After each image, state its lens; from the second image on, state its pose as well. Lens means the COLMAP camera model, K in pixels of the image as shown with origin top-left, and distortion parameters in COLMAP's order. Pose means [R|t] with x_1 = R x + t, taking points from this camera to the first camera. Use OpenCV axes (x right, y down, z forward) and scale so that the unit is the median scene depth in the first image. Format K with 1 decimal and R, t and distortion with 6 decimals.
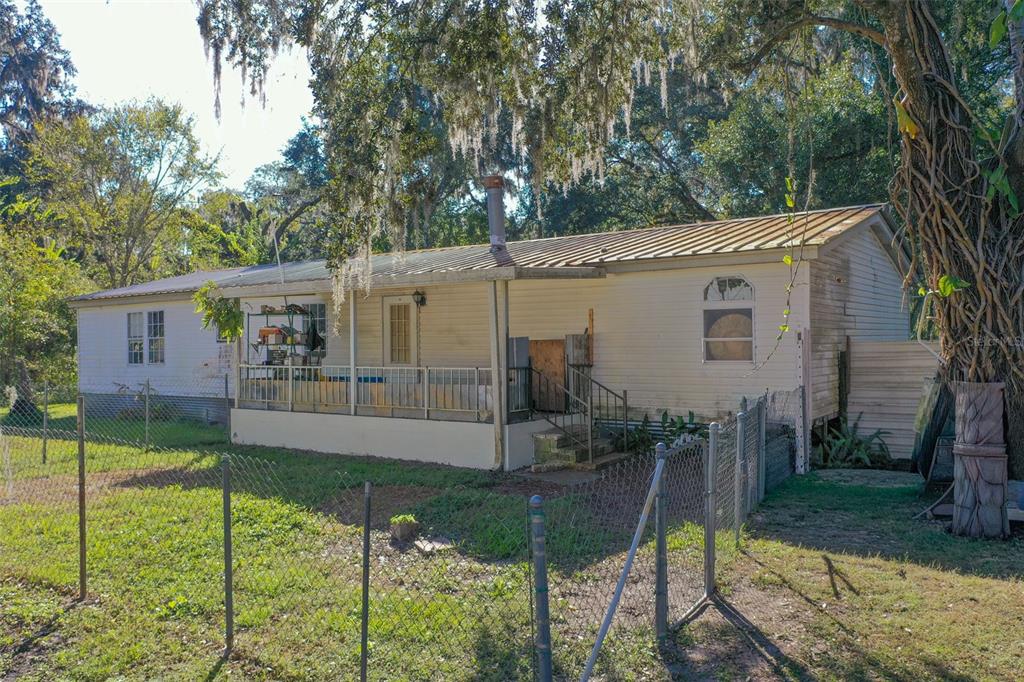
lens RADIAL K [[808.9, 0, 512.0], [0, 808.9, 341.0], [0, 0, 1]] dist [0.005256, -0.004463]
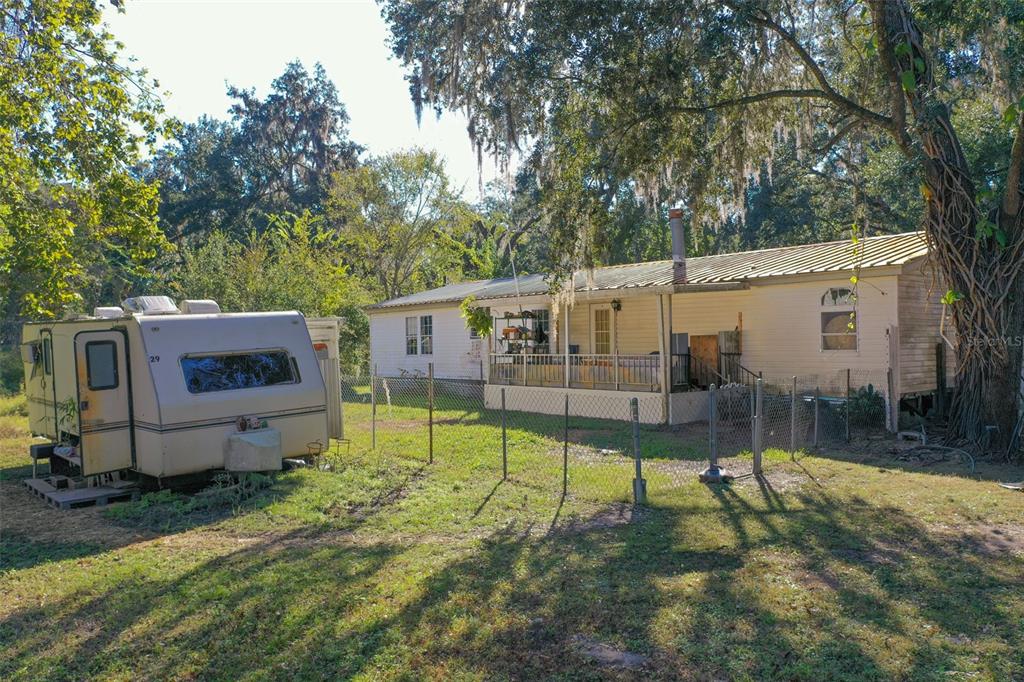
lens RADIAL K [[808.9, 0, 512.0], [0, 808.9, 341.0], [0, 0, 1]] dist [0.005256, -0.004463]
pose [[0.963264, -0.001568, -0.268551, 0.090629], [0.001775, 0.999998, 0.000528, 0.006768], [0.268550, -0.000985, 0.963265, -0.392935]]
